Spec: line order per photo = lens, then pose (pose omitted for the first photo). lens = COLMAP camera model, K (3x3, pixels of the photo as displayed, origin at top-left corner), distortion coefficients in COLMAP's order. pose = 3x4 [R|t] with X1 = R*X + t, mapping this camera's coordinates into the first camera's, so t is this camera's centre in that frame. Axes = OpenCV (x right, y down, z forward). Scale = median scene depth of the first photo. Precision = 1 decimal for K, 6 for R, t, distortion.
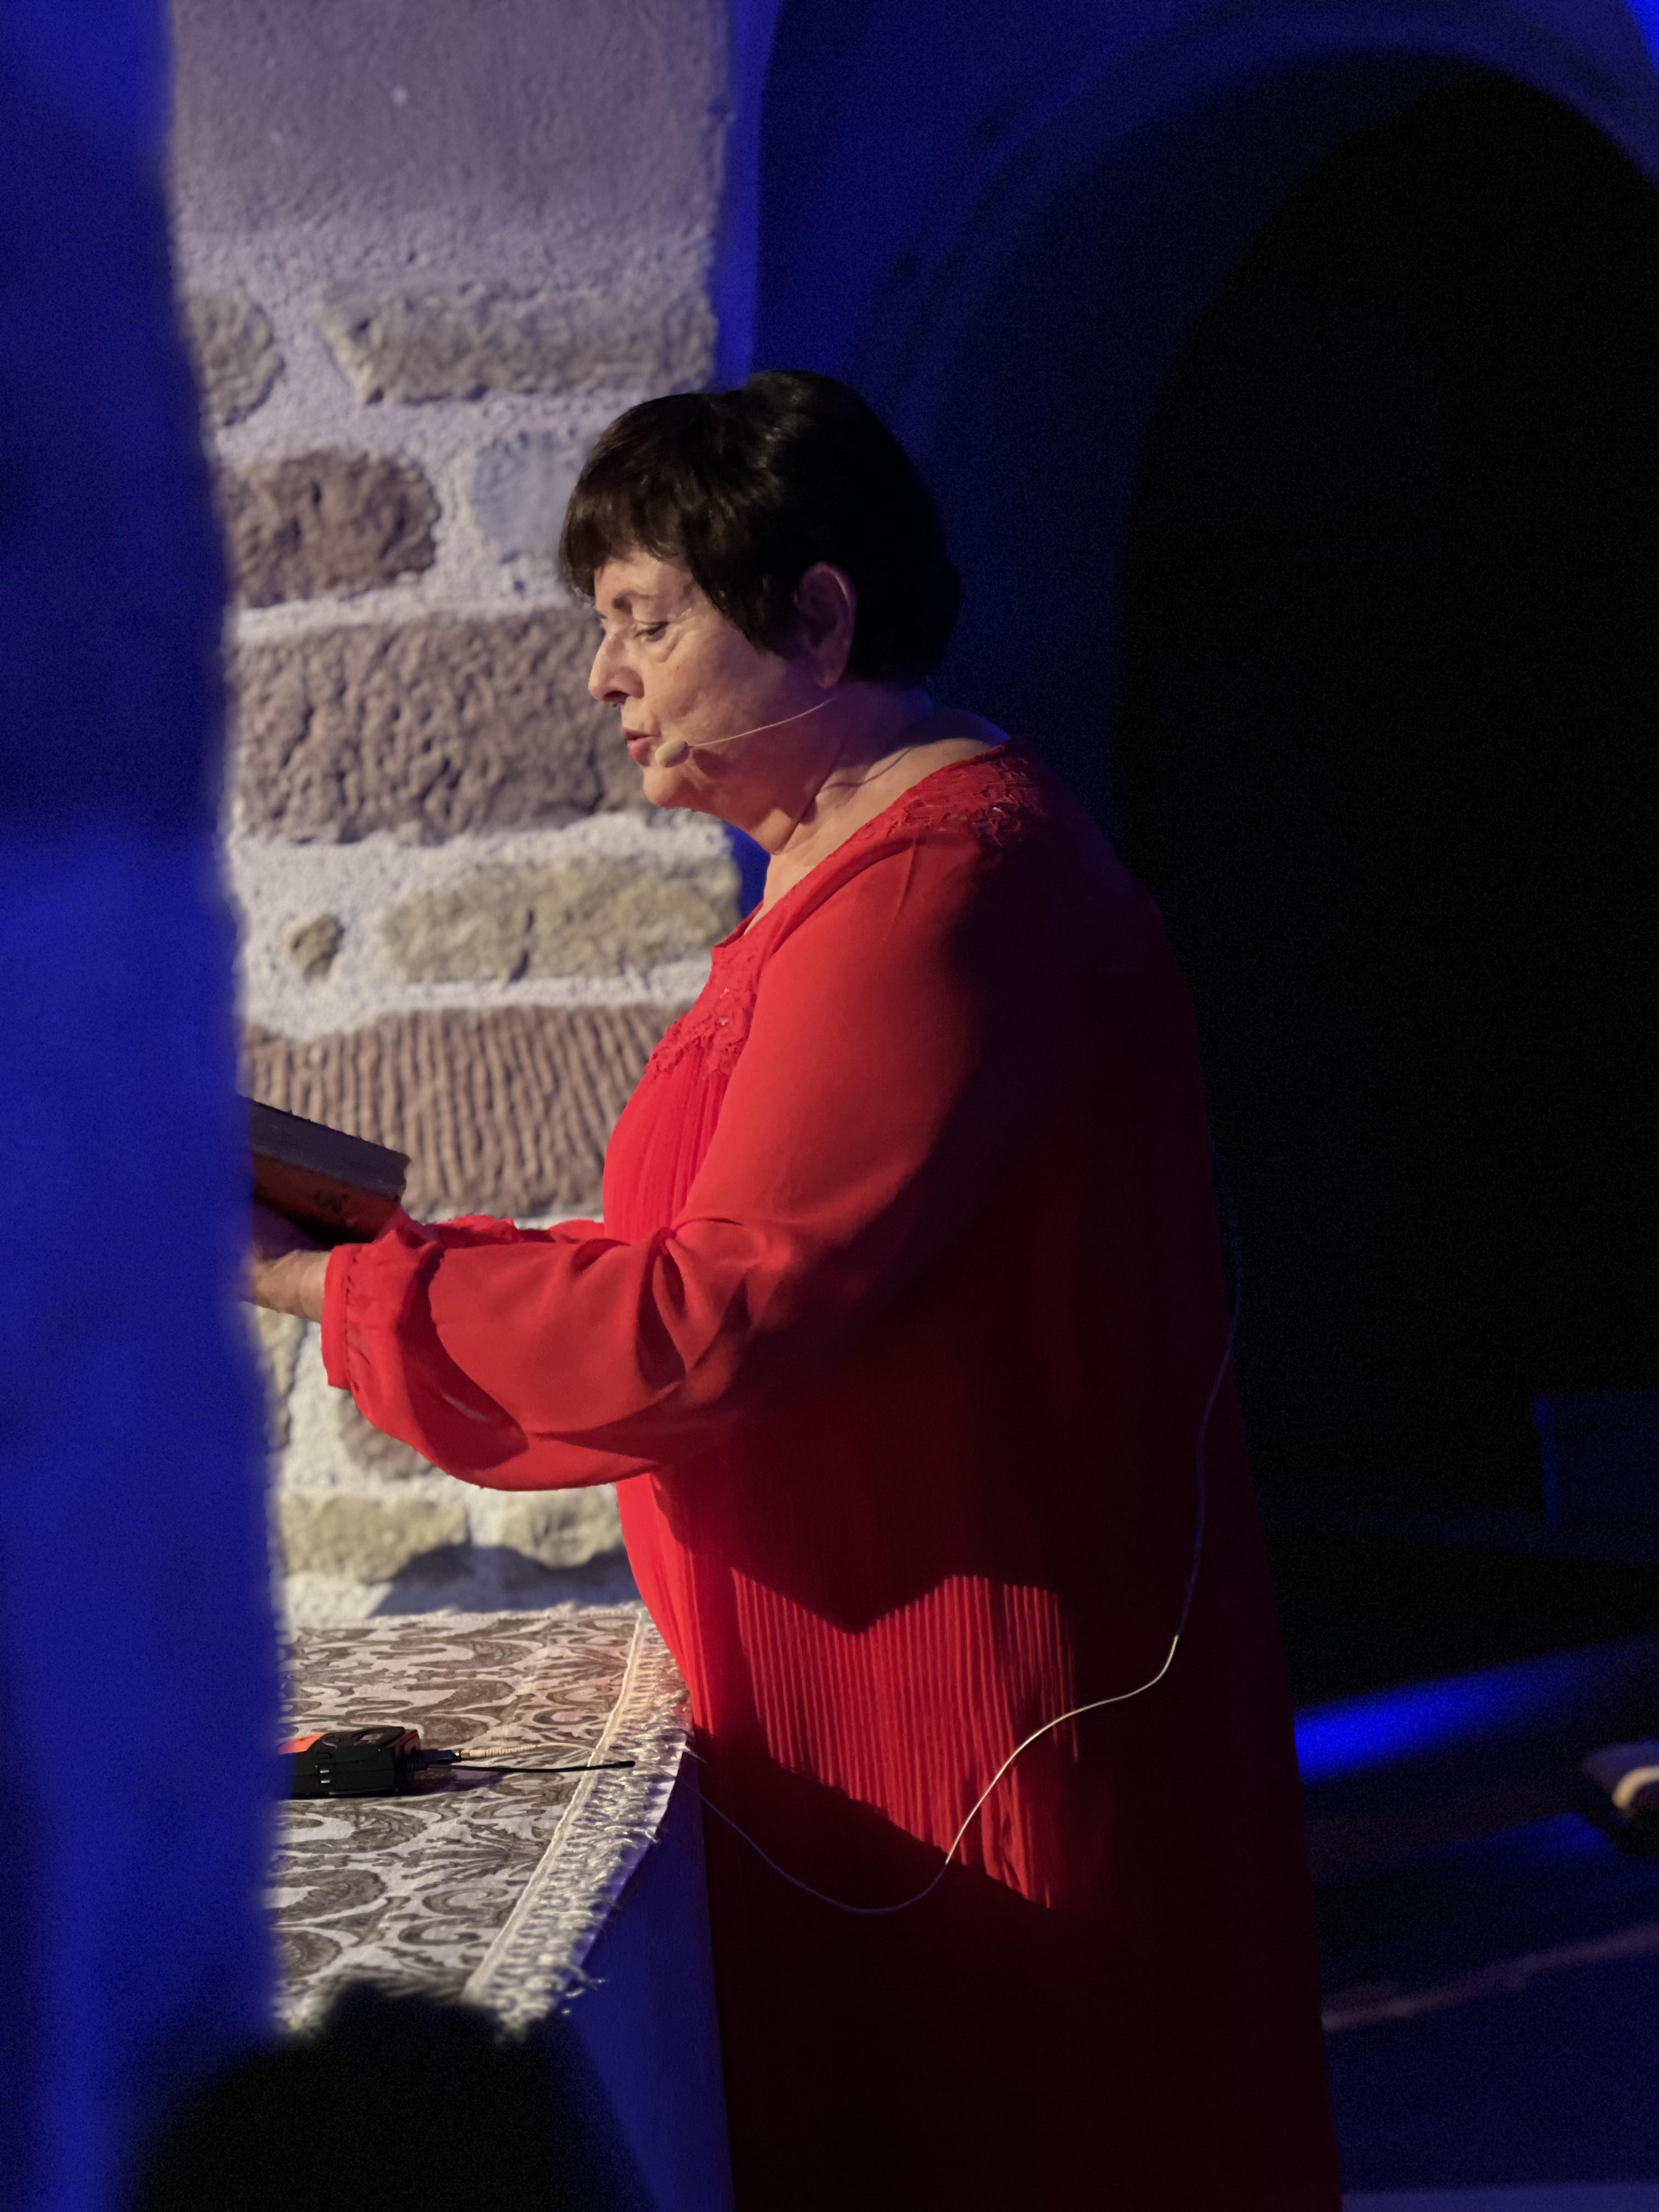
lens RADIAL K [[4995.5, 0, 806.8], [0, 4995.5, 1037.5], [0, 0, 1]] dist [0.238566, 0.000000]
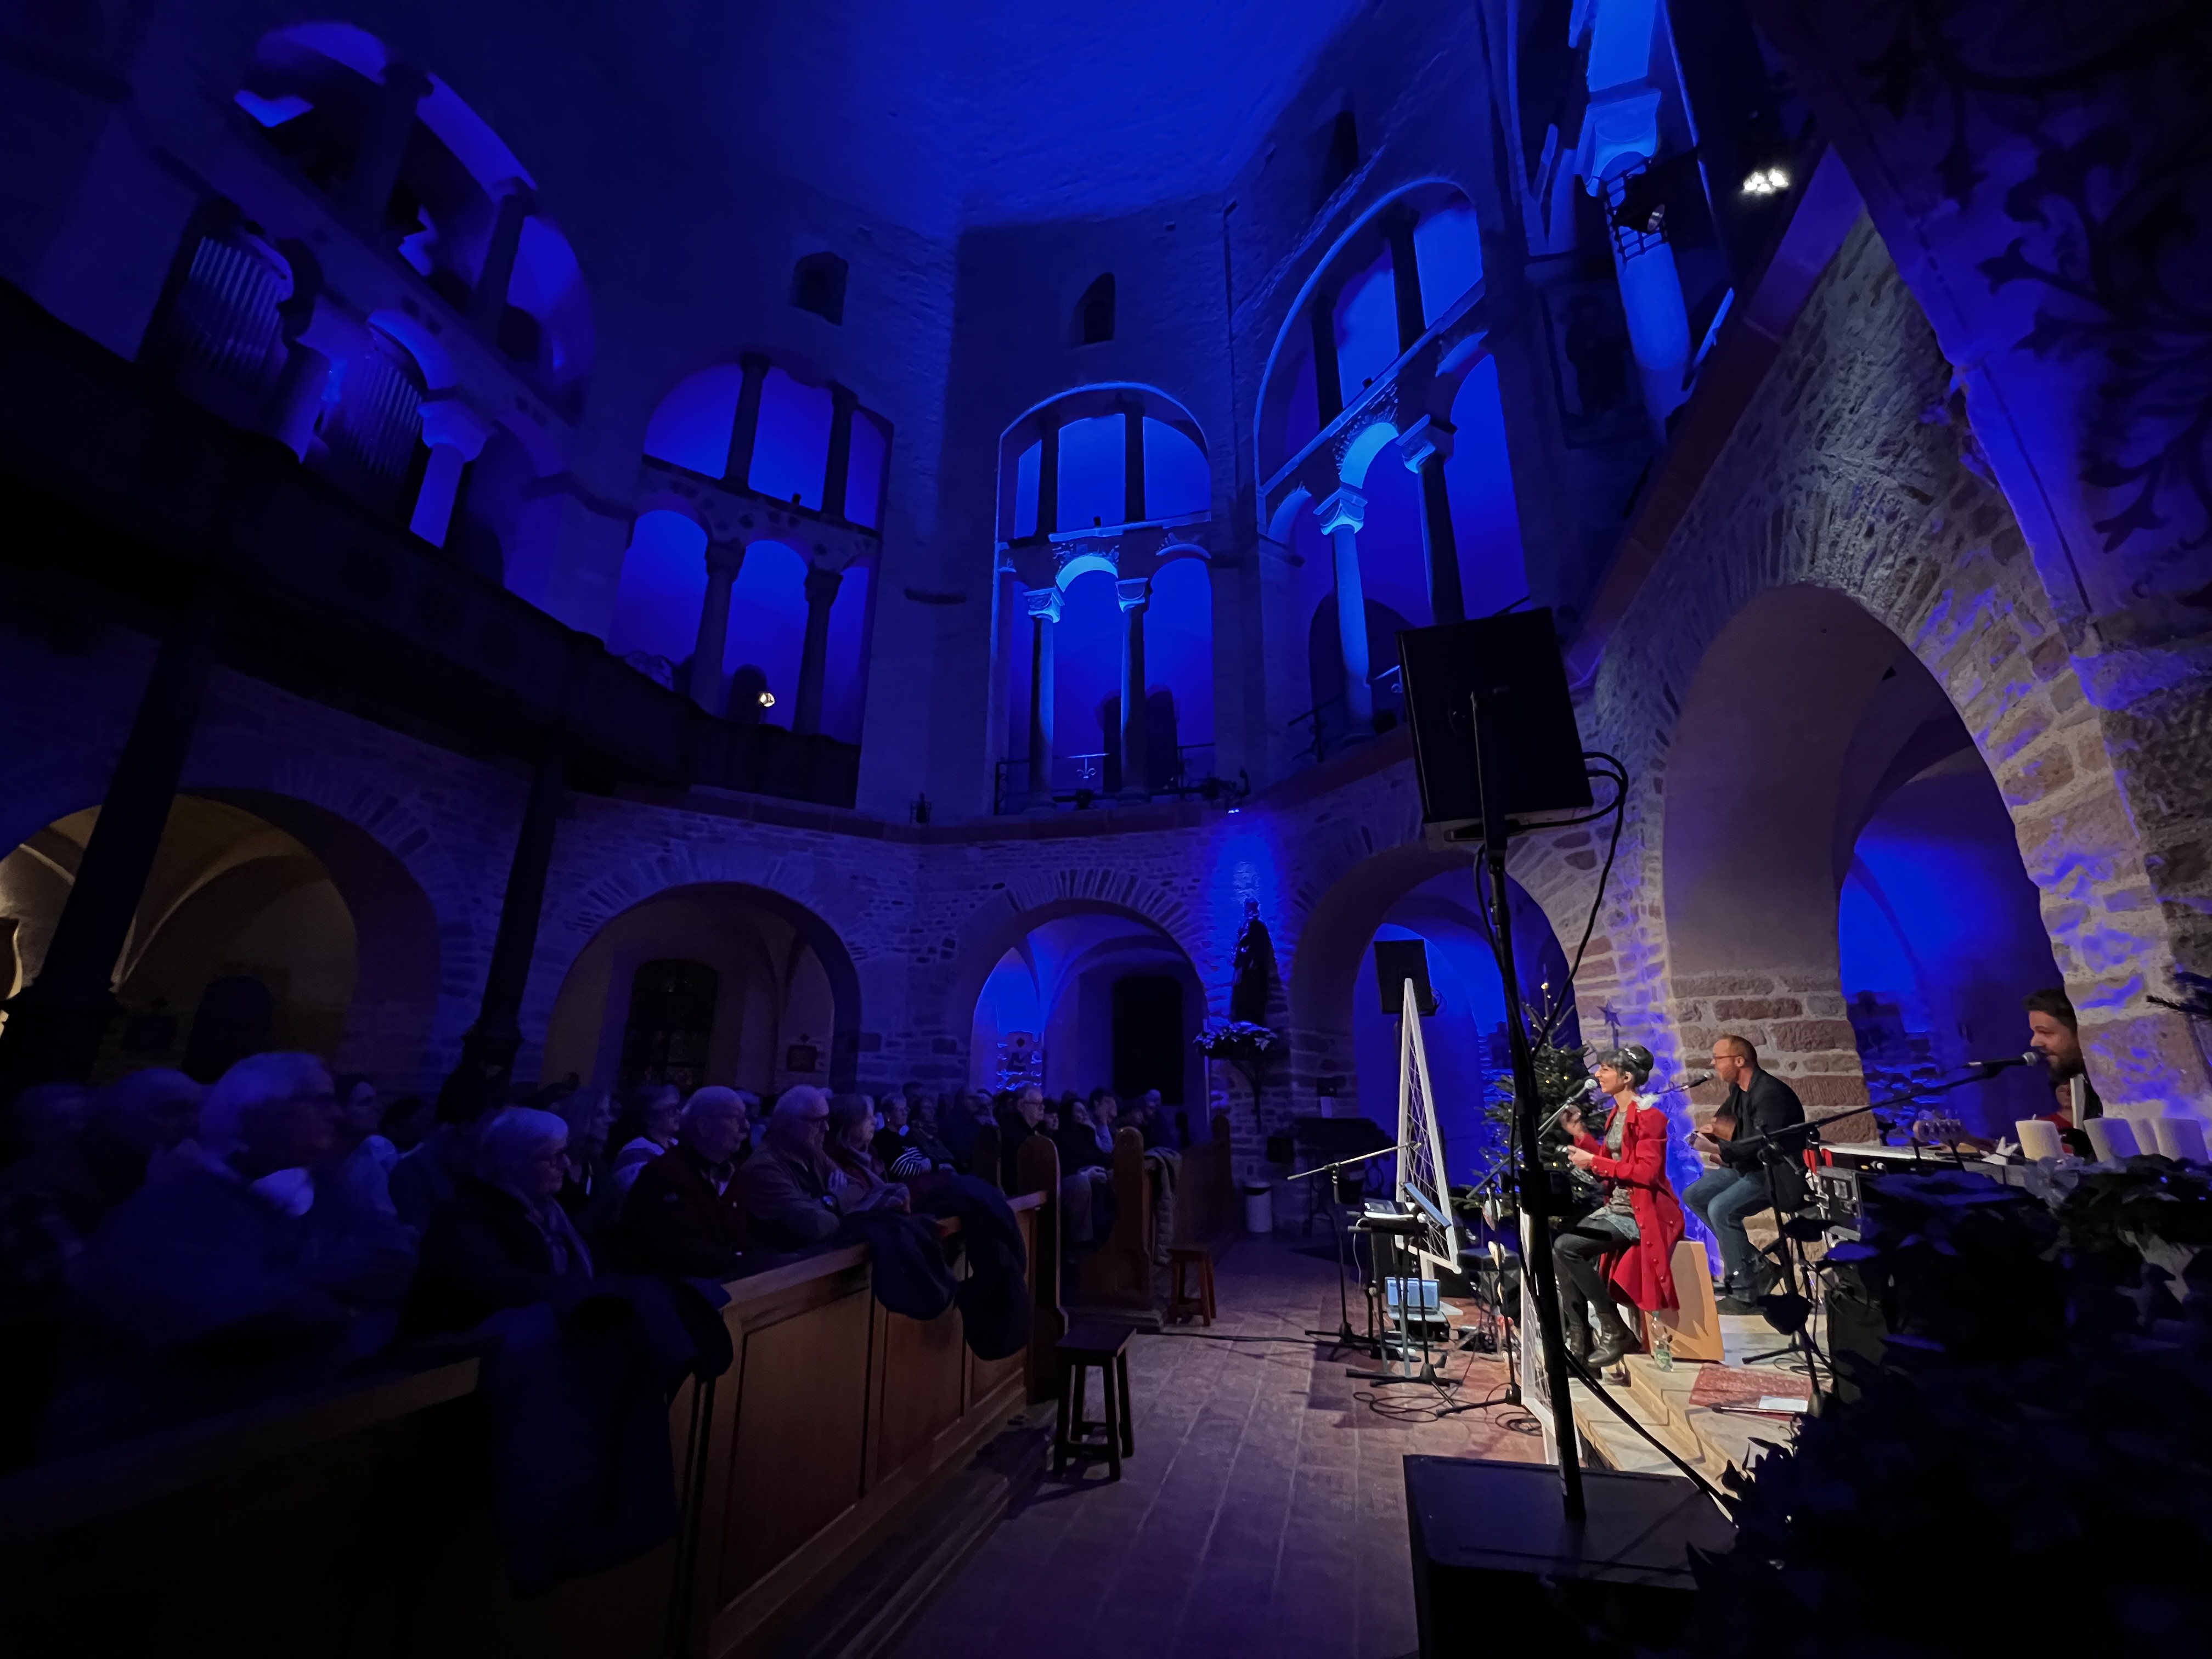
lens RADIAL K [[884.1, 0, 1104.6], [0, 884.1, 829.2], [0, 0, 1]] dist [-0.000877, 0.000045]
pose [[0.964187, -0.031420, -0.263357, -0.721116], [-0.048503, 0.955325, -0.291551, 0.077350], [0.260752, 0.293883, 0.919588, -0.559890]]
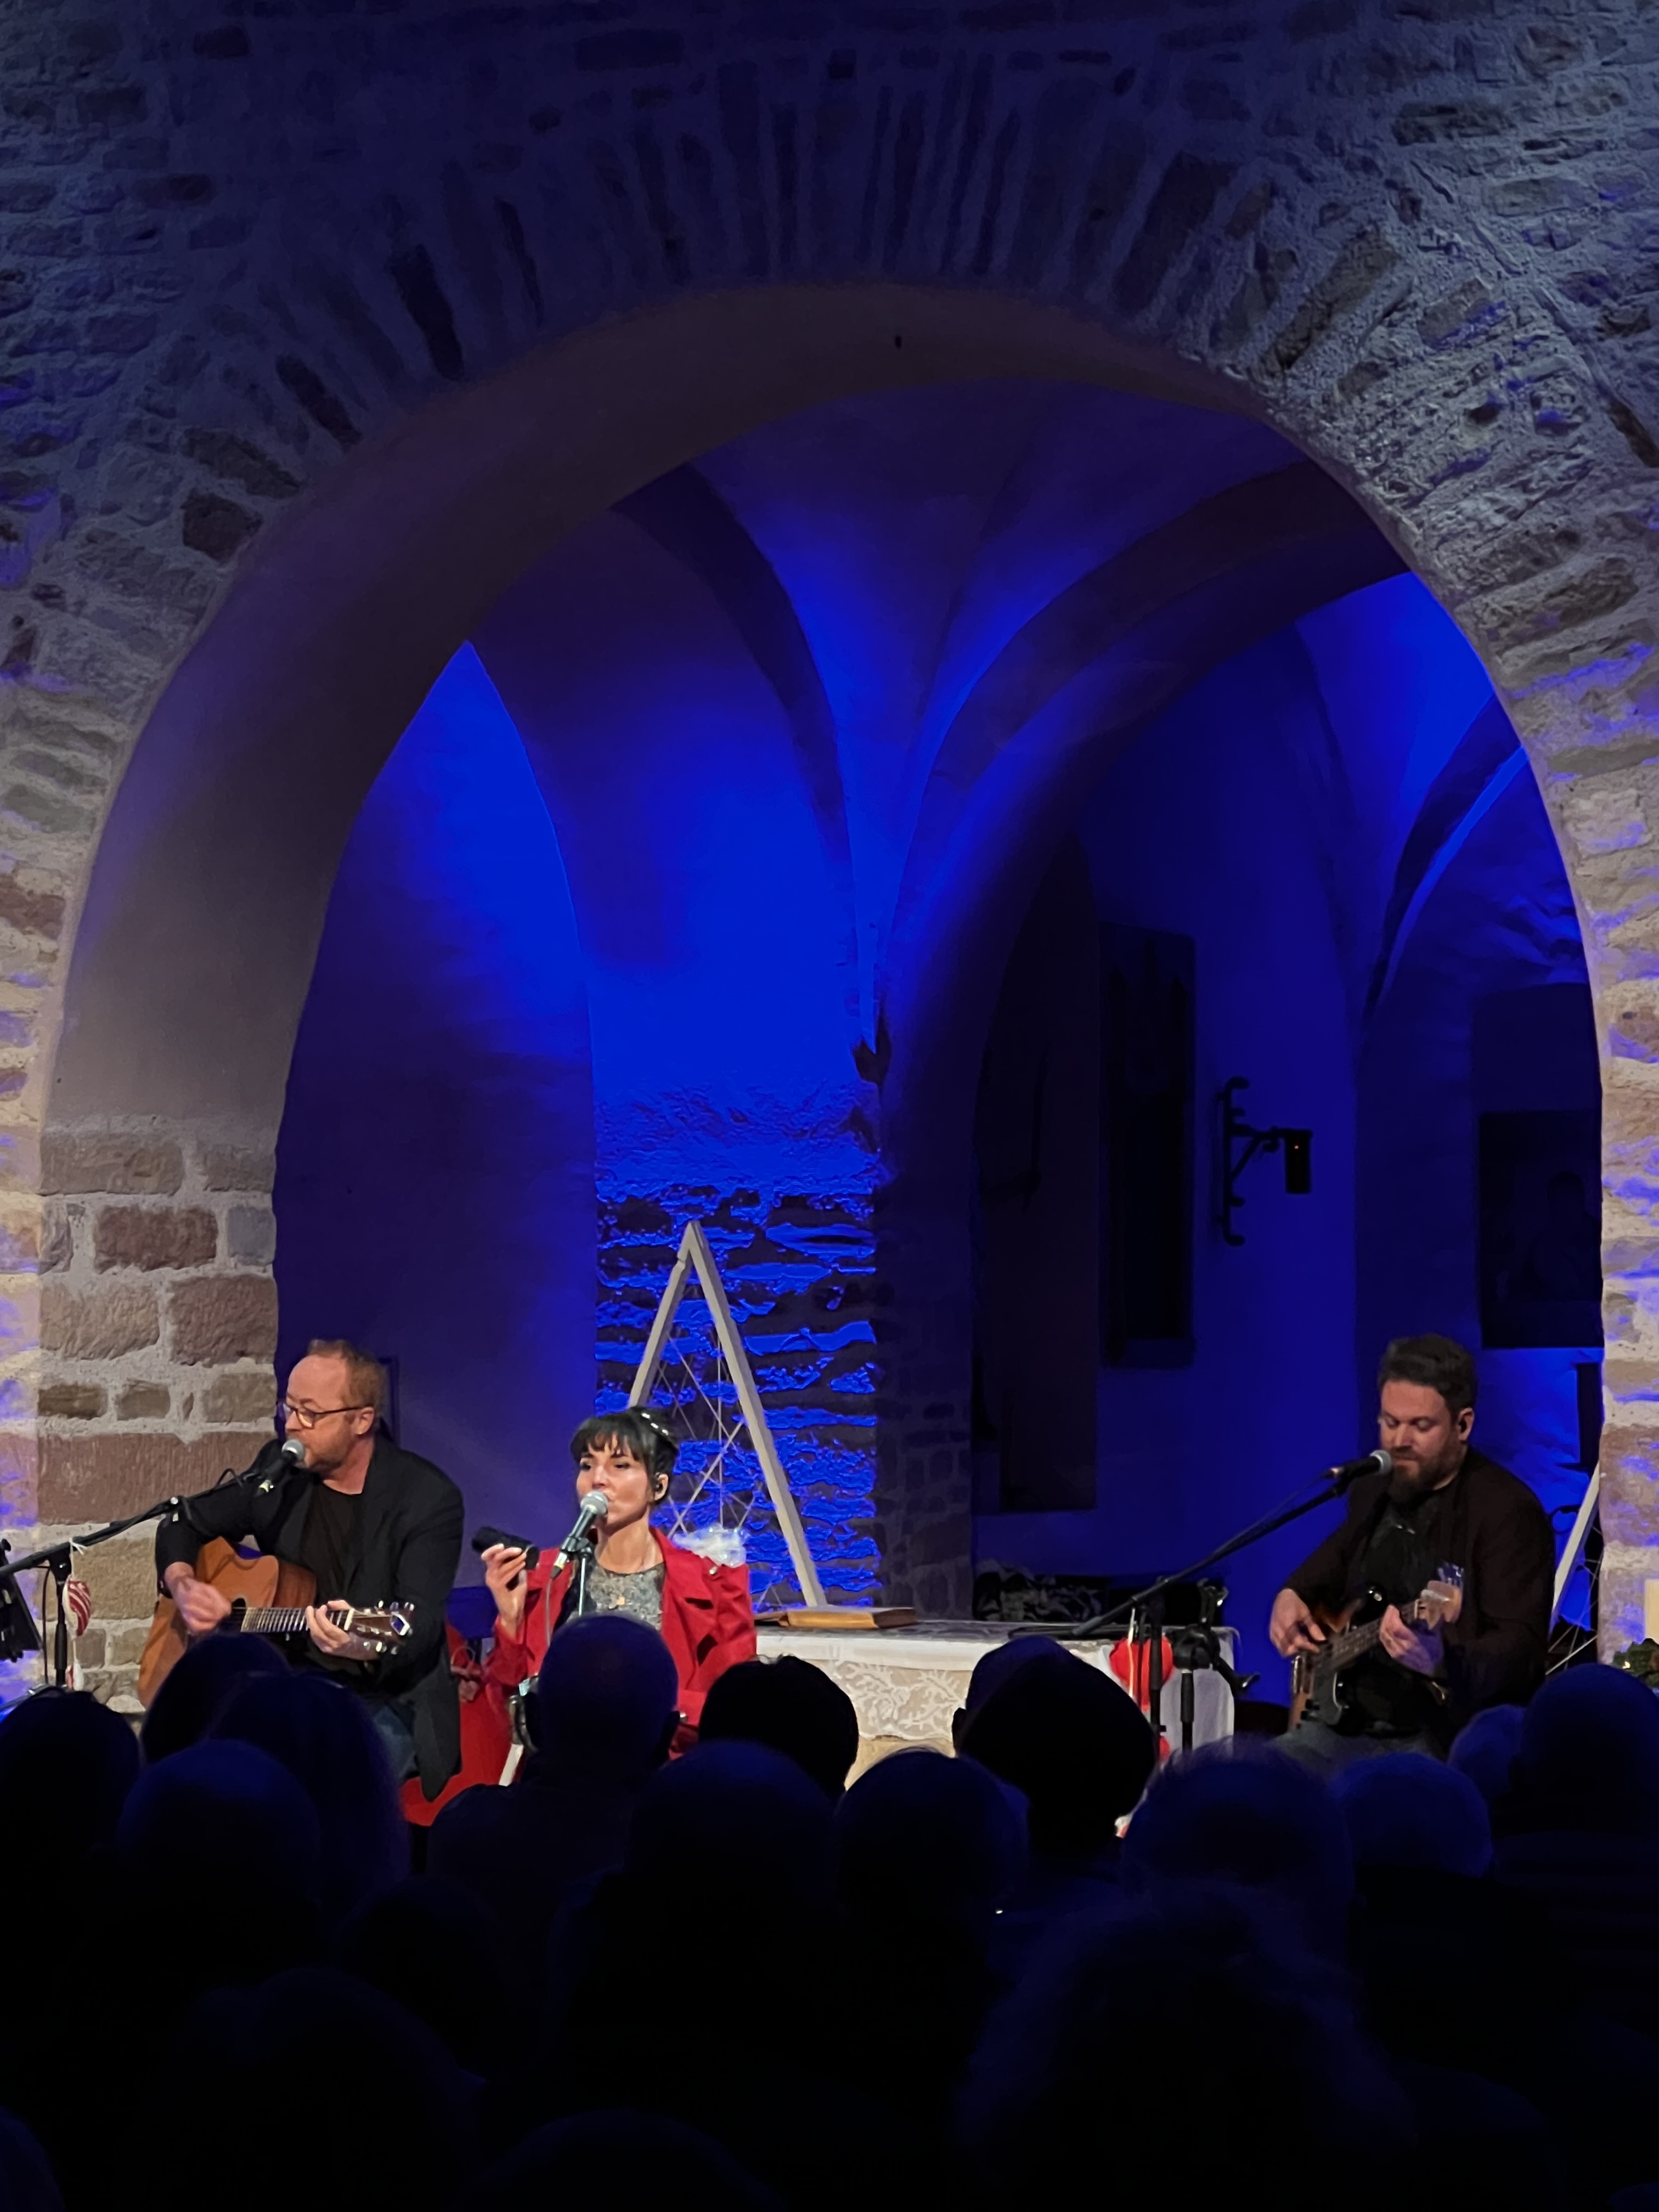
lens RADIAL K [[6888.3, 0, 830.5], [0, 6888.3, 1096.3], [0, 0, 1]] dist [0.220322, 0.000000]
pose [[0.410309, 0.073467, 0.908983, -3.092215], [-0.012616, 0.997112, -0.074895, 0.081198], [-0.911859, 0.019262, 0.410050, -0.696510]]
